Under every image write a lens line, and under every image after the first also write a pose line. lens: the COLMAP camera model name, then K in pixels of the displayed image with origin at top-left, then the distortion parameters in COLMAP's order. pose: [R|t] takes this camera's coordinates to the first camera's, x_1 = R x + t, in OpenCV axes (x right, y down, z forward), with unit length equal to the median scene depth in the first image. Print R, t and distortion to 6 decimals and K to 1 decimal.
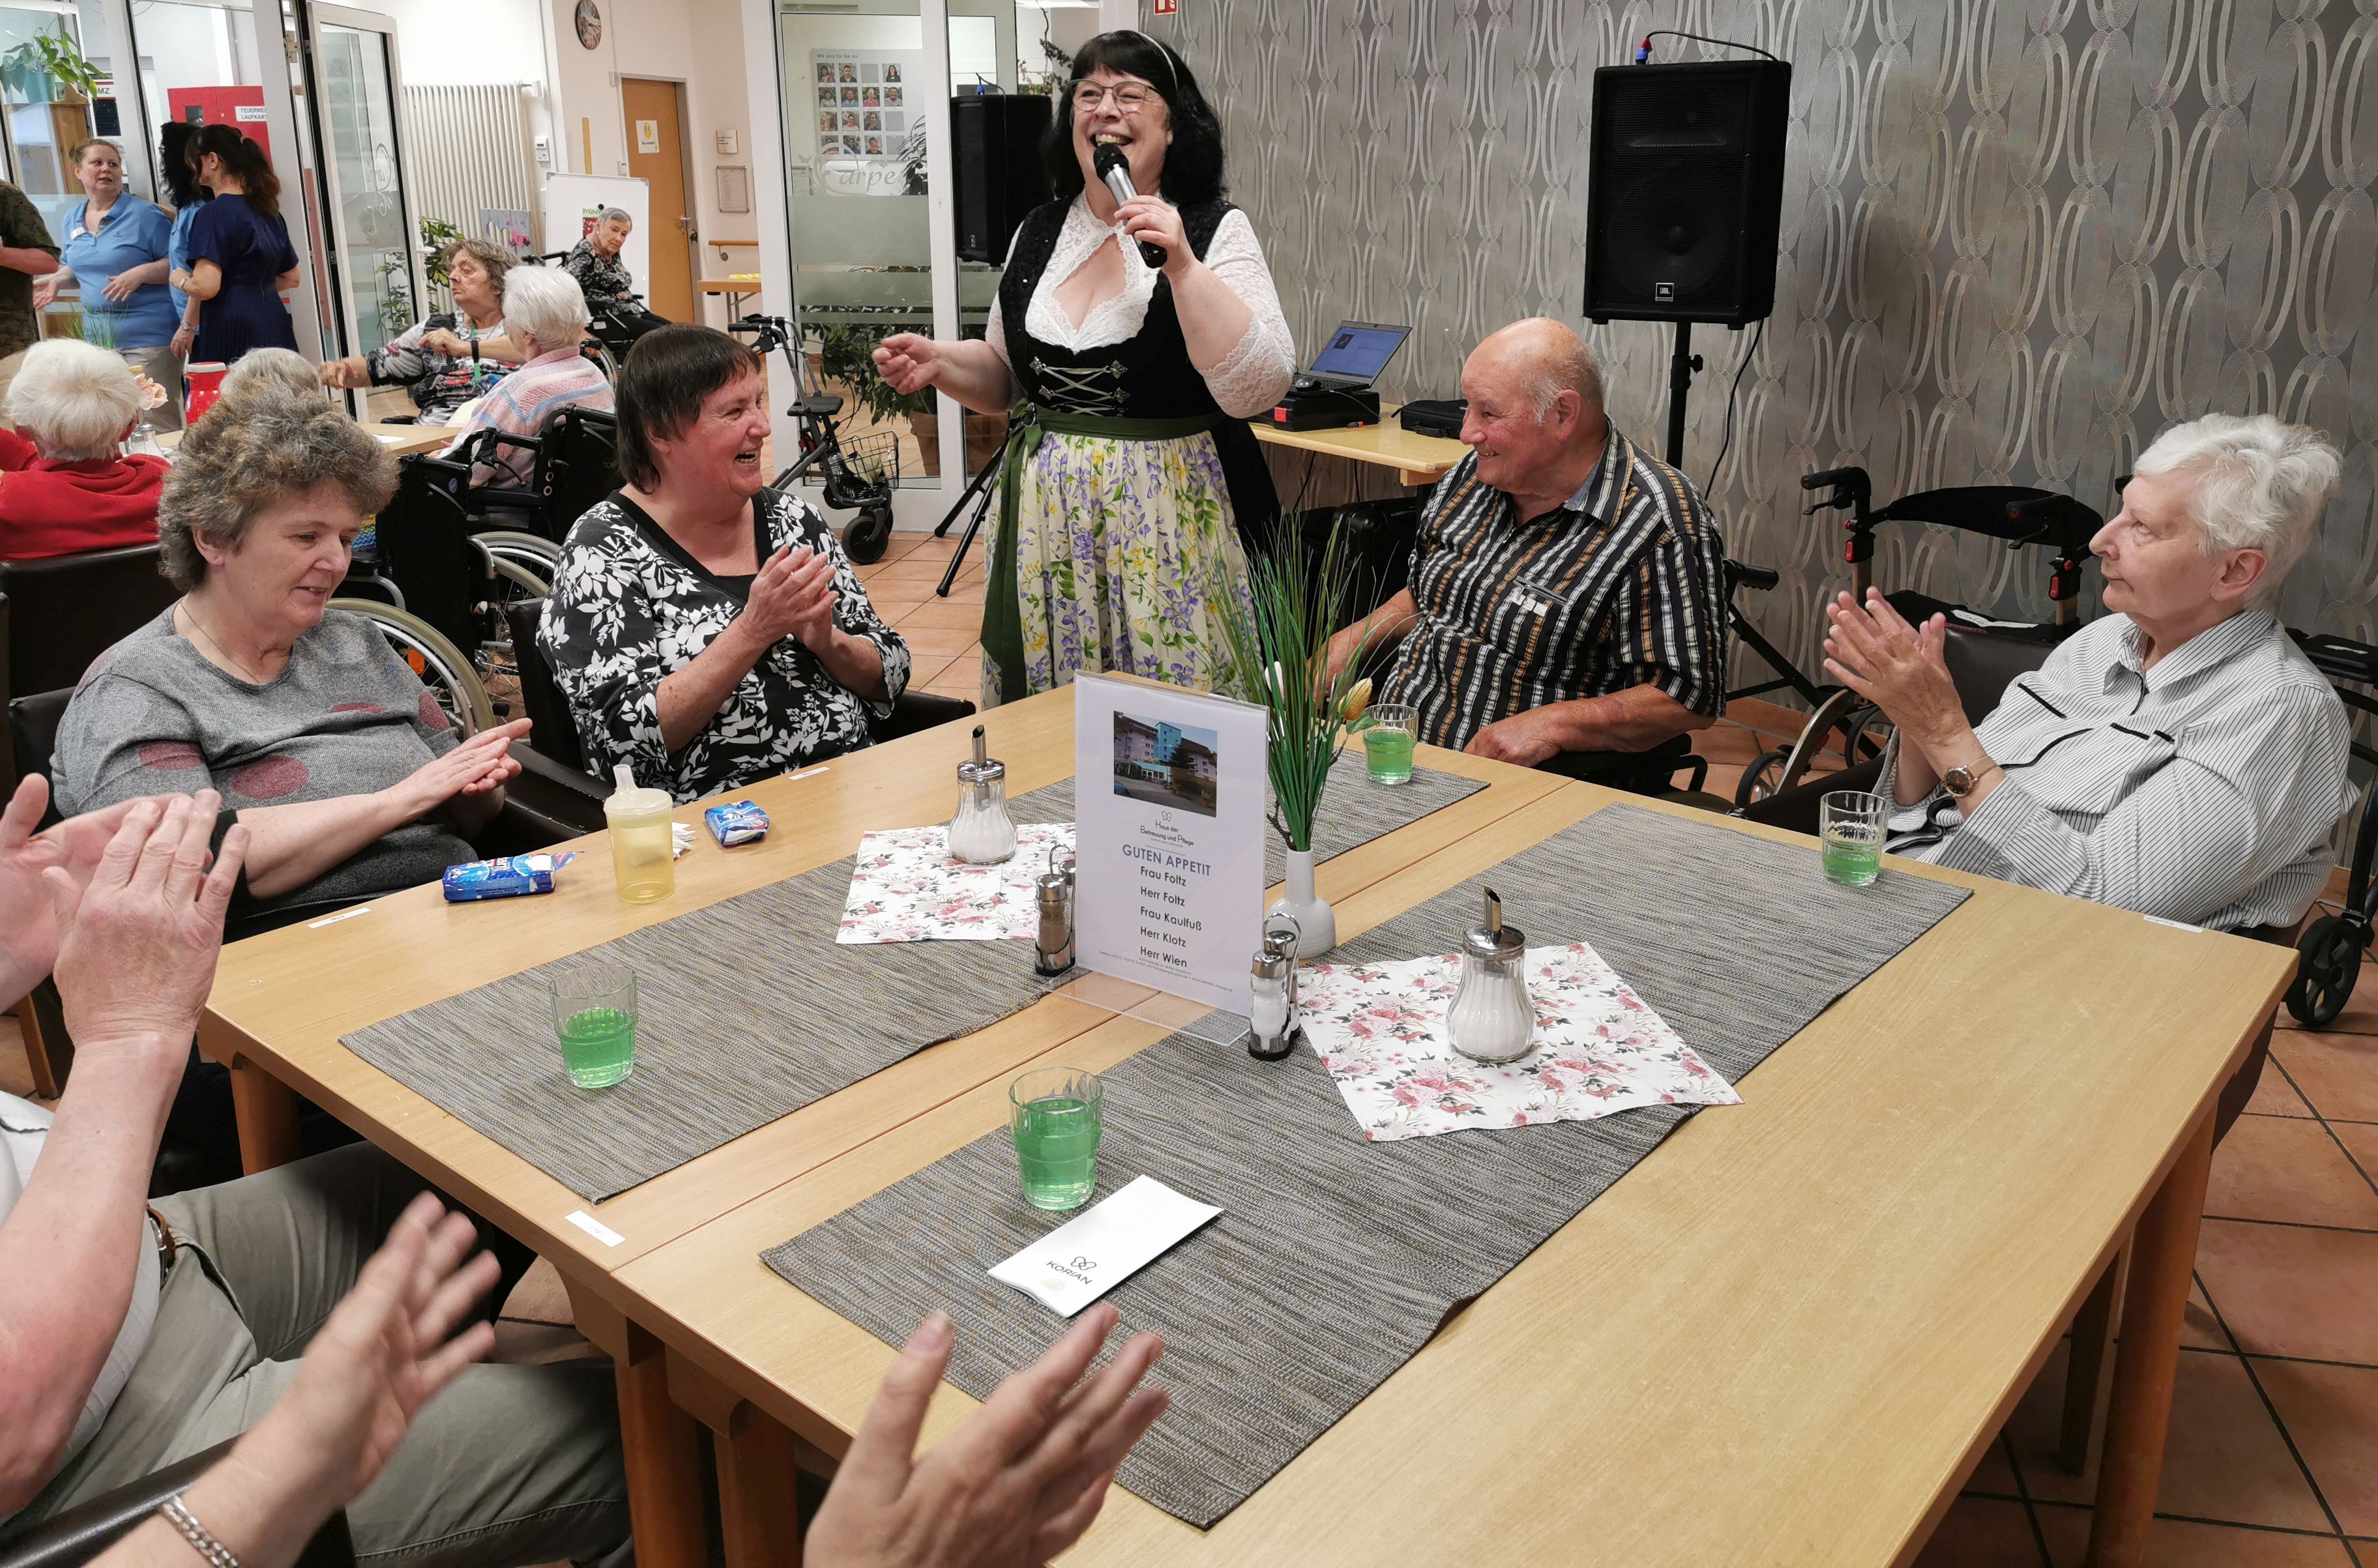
lens RADIAL K [[1831.6, 0, 1186.6], [0, 1831.6, 680.2], [0, 0, 1]] dist [0.009705, -0.005785]
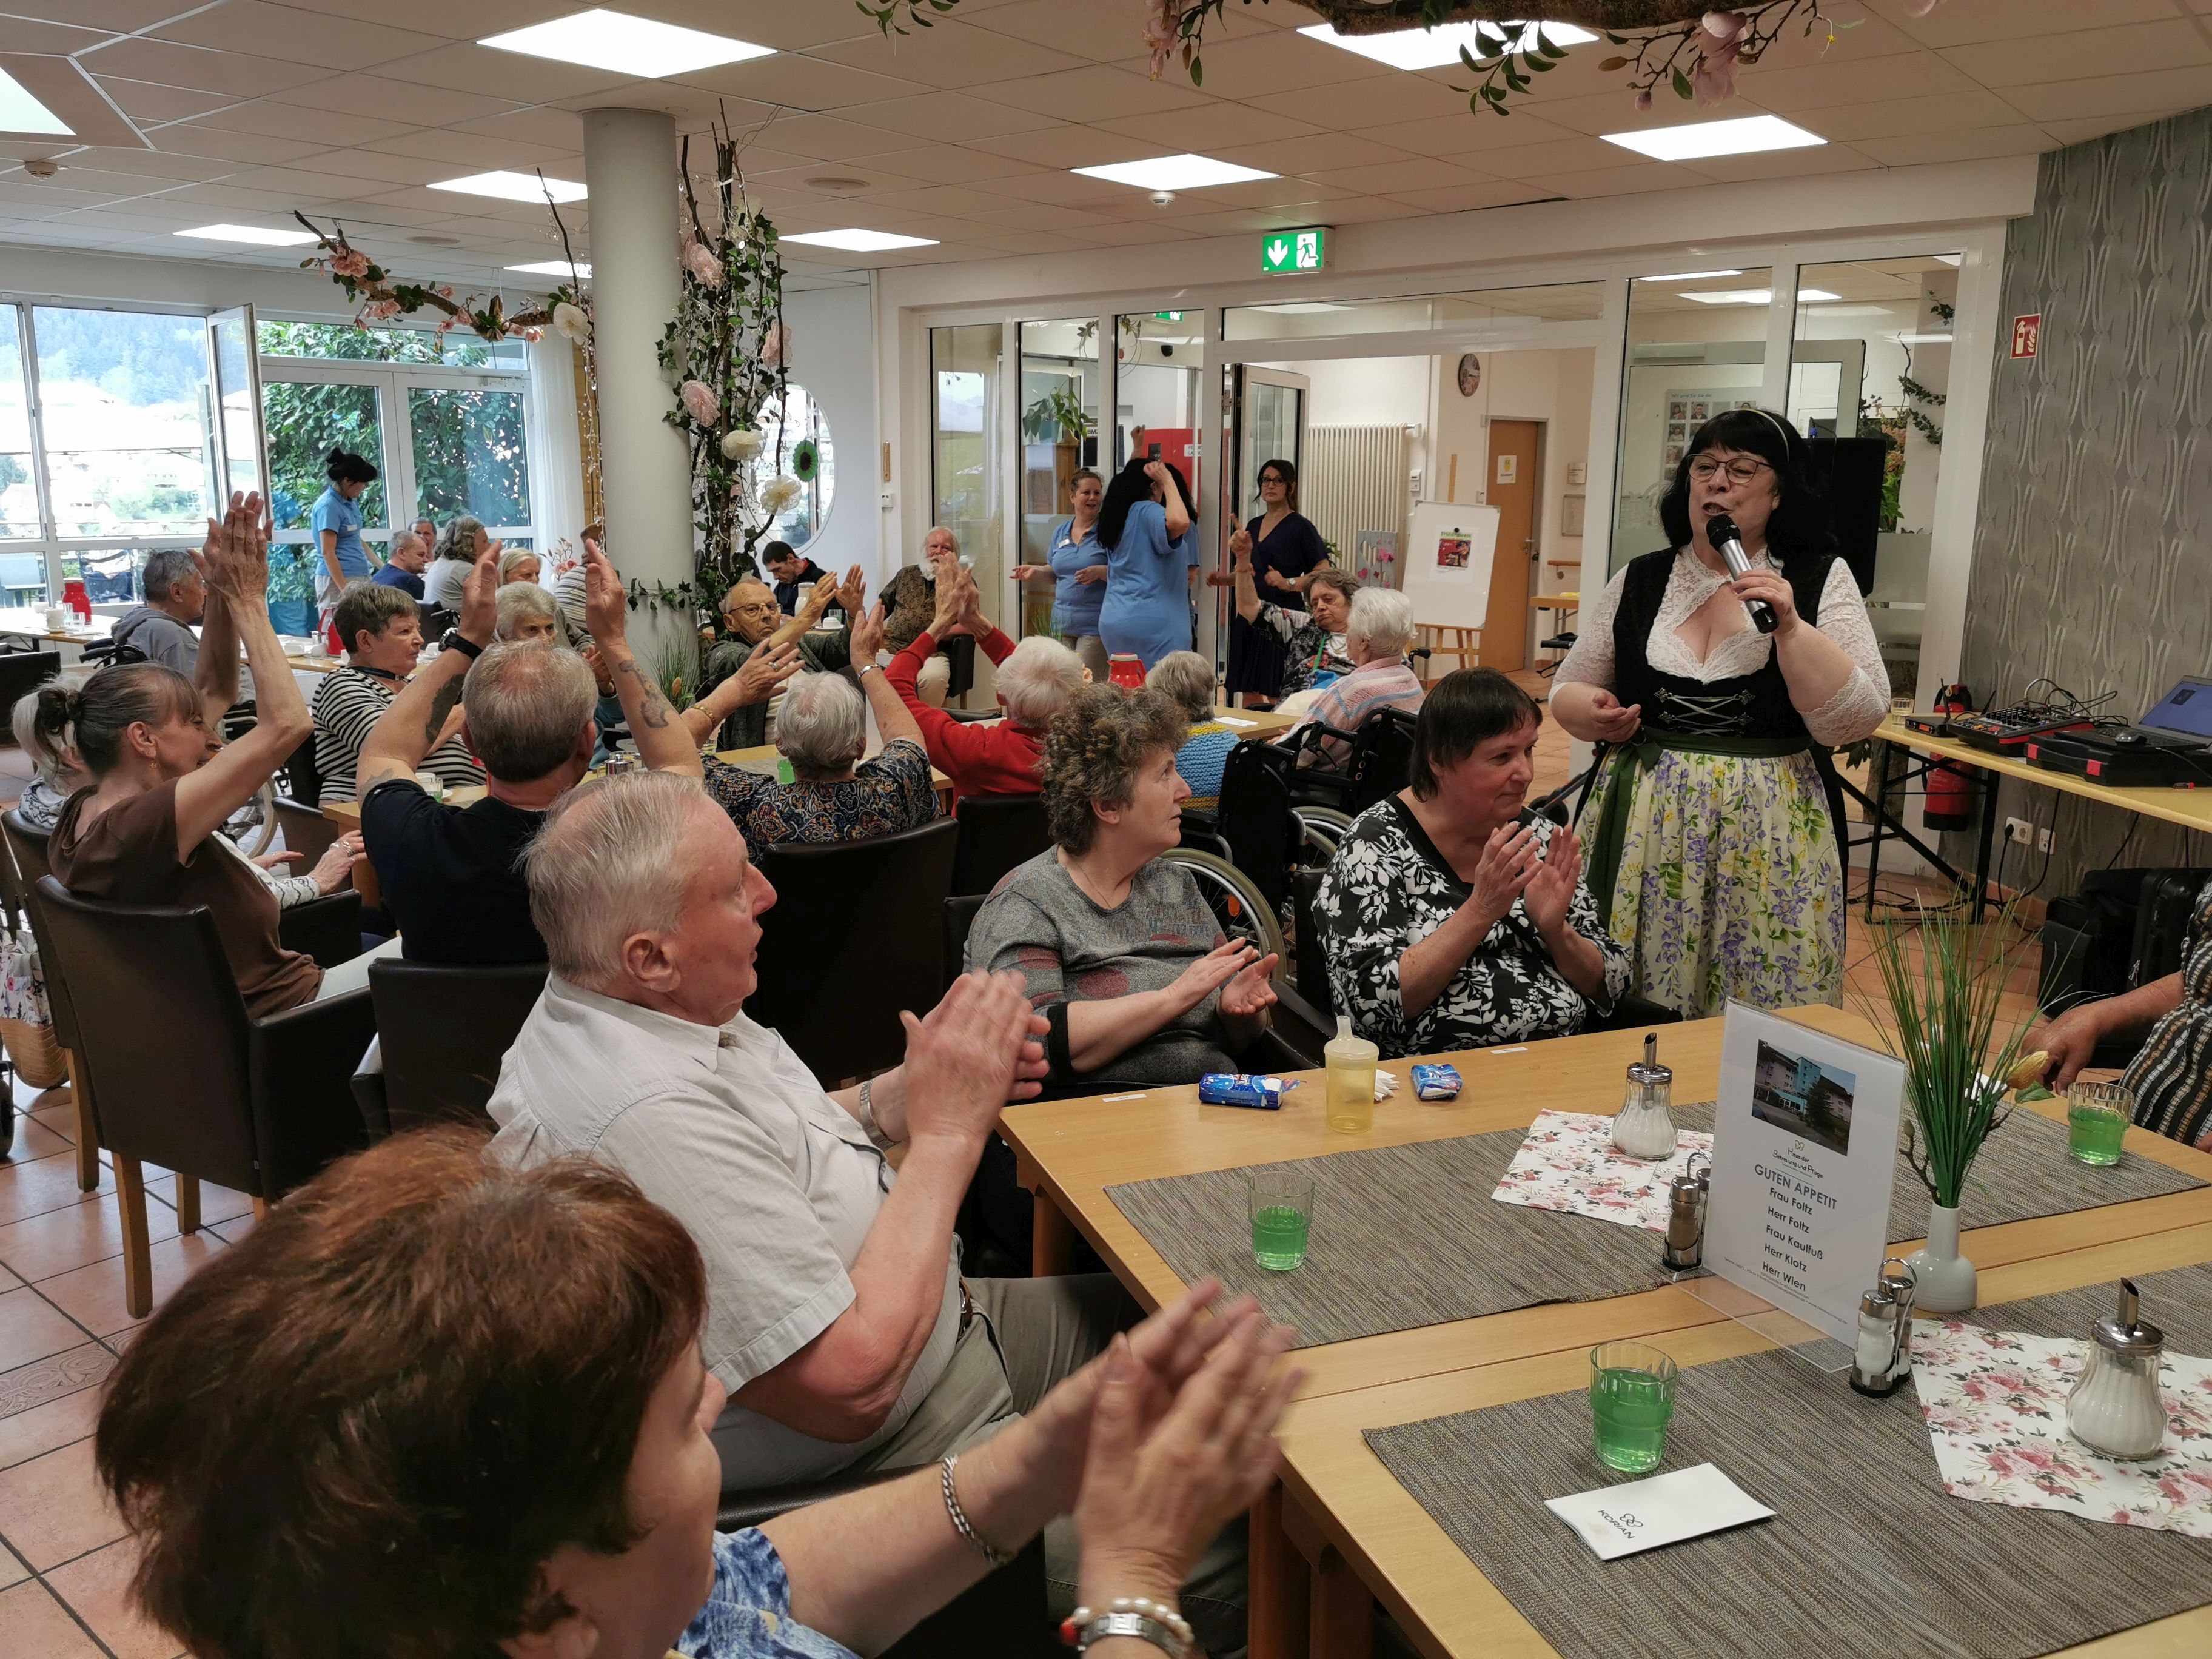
lens RADIAL K [[1711.1, 0, 1106.0], [0, 1711.1, 829.5], [0, 0, 1]] dist [0.071256, -0.106081]
pose [[0.872227, 0.108582, -0.476897, 0.092895], [-0.143246, 0.989002, -0.036811, -0.013047], [0.467655, 0.100421, 0.878188, -0.098682]]
